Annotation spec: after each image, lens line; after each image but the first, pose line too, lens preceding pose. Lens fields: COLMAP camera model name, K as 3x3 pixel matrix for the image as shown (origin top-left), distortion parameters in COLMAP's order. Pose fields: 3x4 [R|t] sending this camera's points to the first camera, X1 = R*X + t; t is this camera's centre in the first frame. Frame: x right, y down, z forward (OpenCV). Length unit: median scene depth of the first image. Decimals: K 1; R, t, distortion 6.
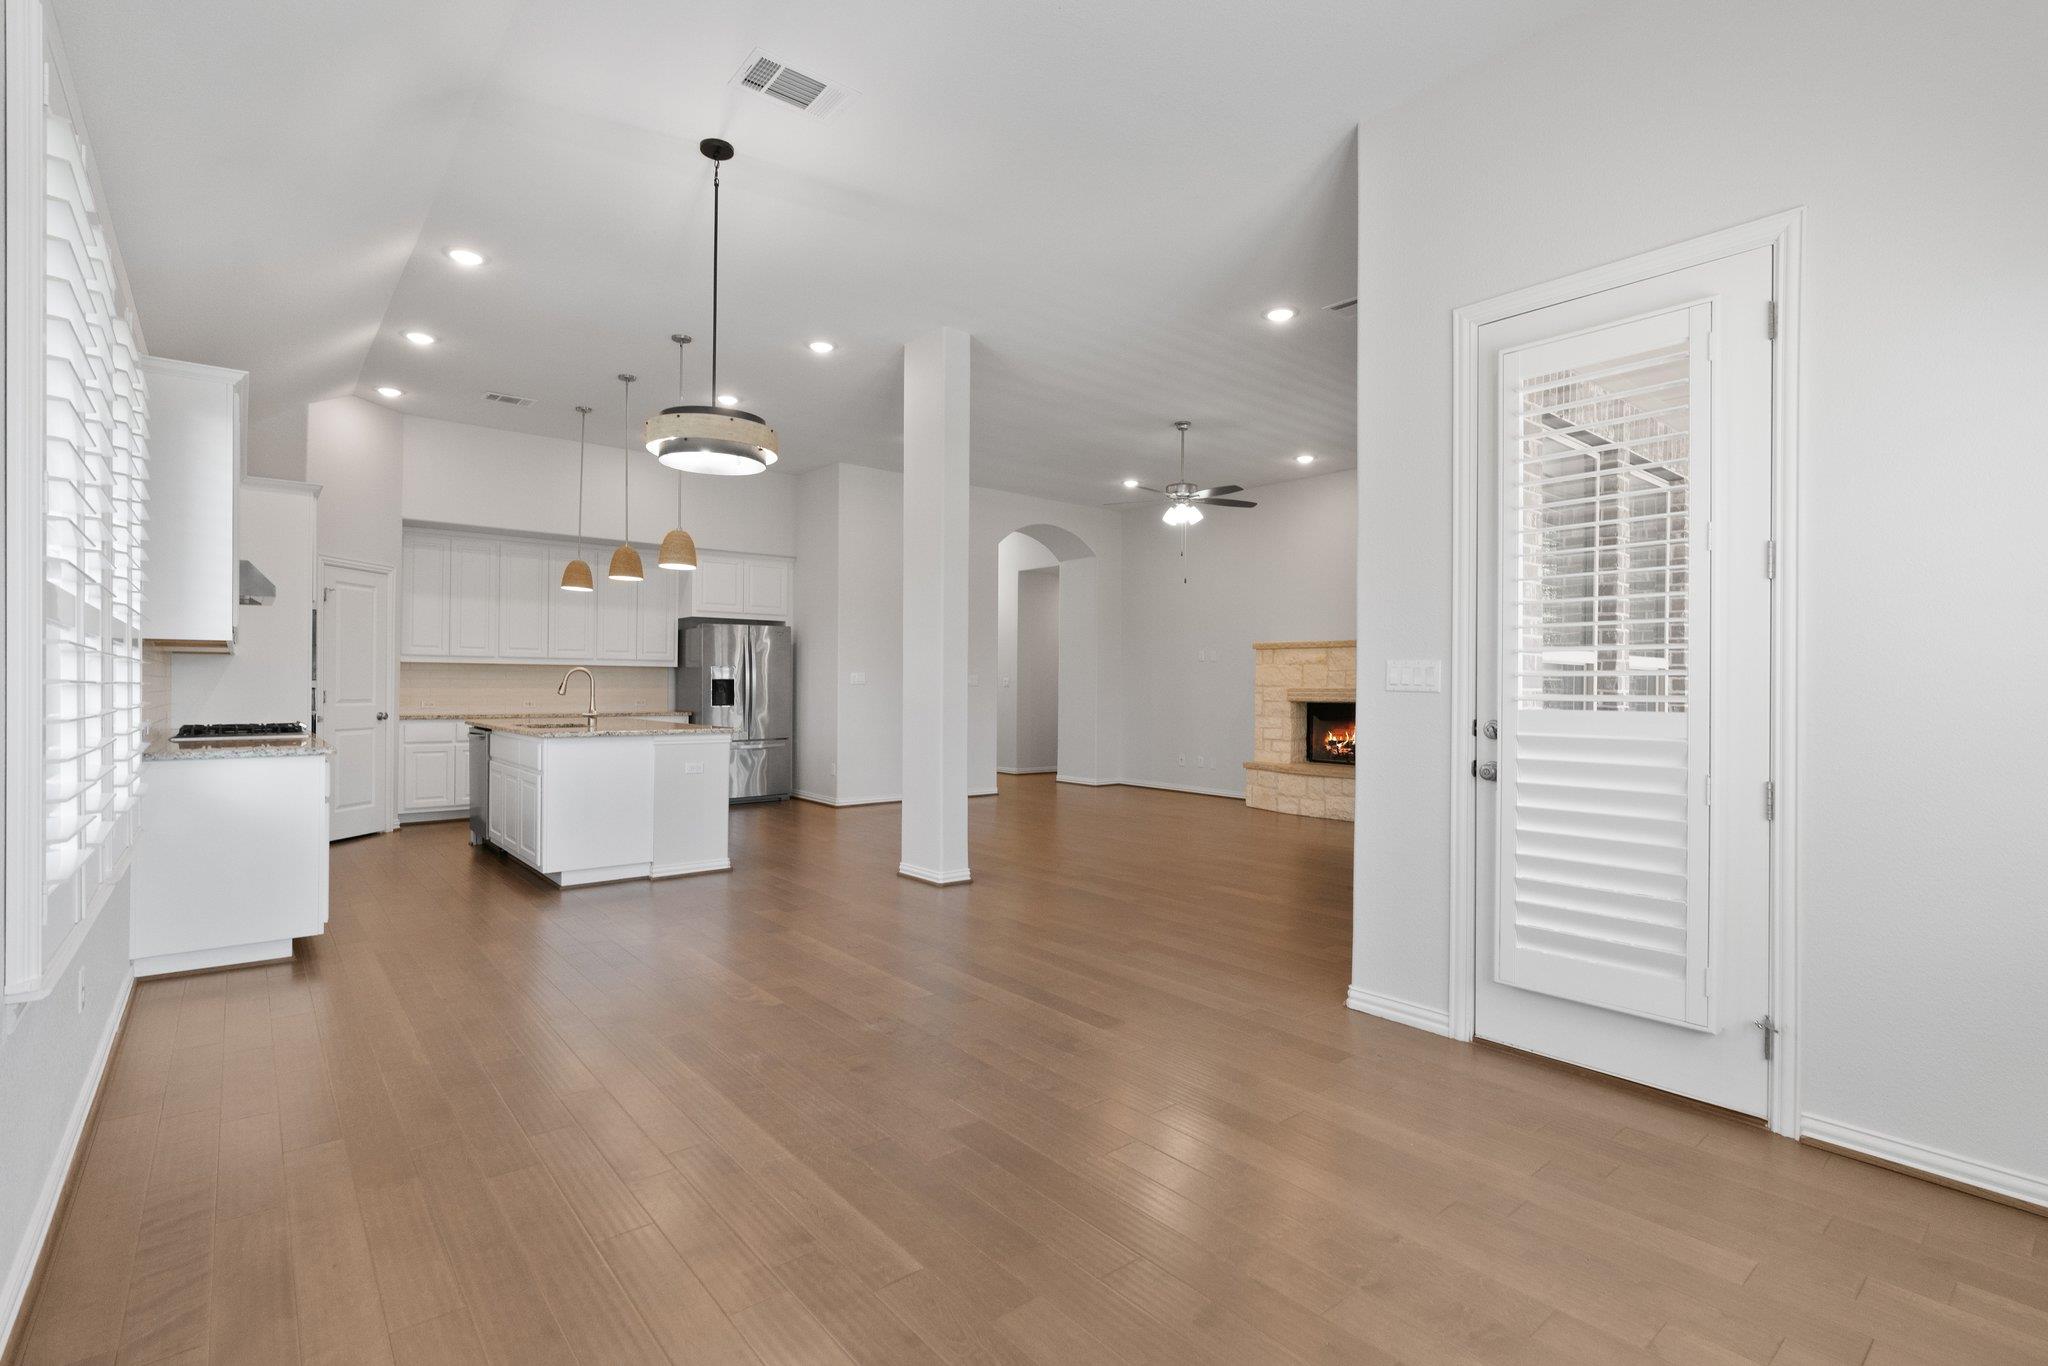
lens RADIAL K [[936.9, 0, 1016.2], [0, 936.9, 680.0], [0, 0, 1]] dist [-0.011831, 0.005442]
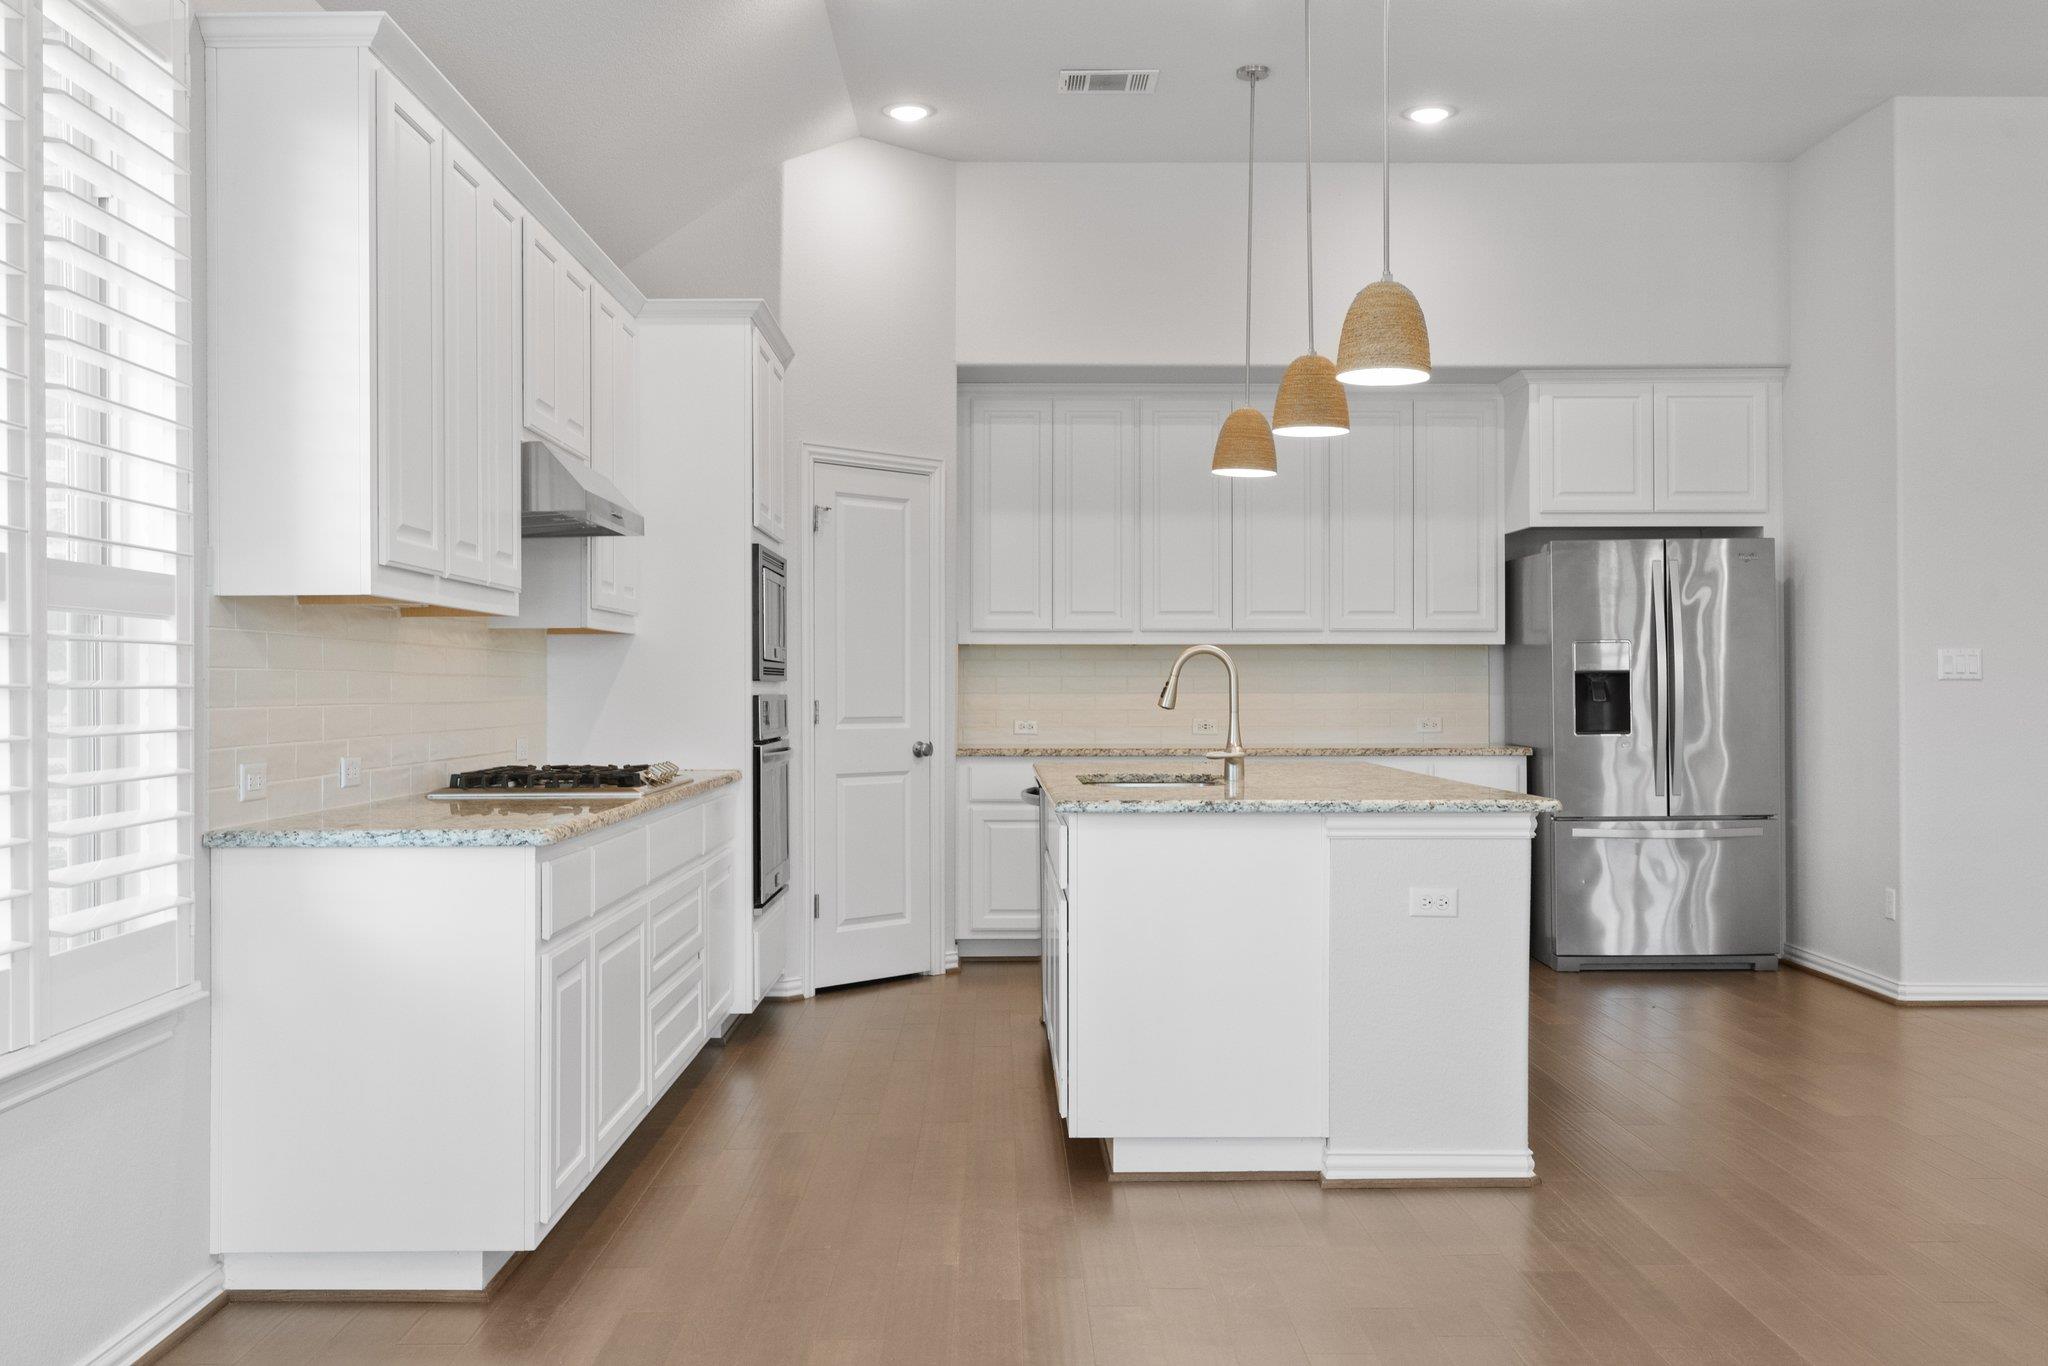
lens RADIAL K [[1805.0, 0, 1019.8], [0, 1805.0, 666.1], [0, 0, 1]] dist [0.006141, -0.008973]
pose [[0.779634, -0.013994, -0.626079, -0.009529], [0.010319, 0.999902, -0.009499, 0.002217], [0.626150, 0.000945, 0.779702, 0.210503]]
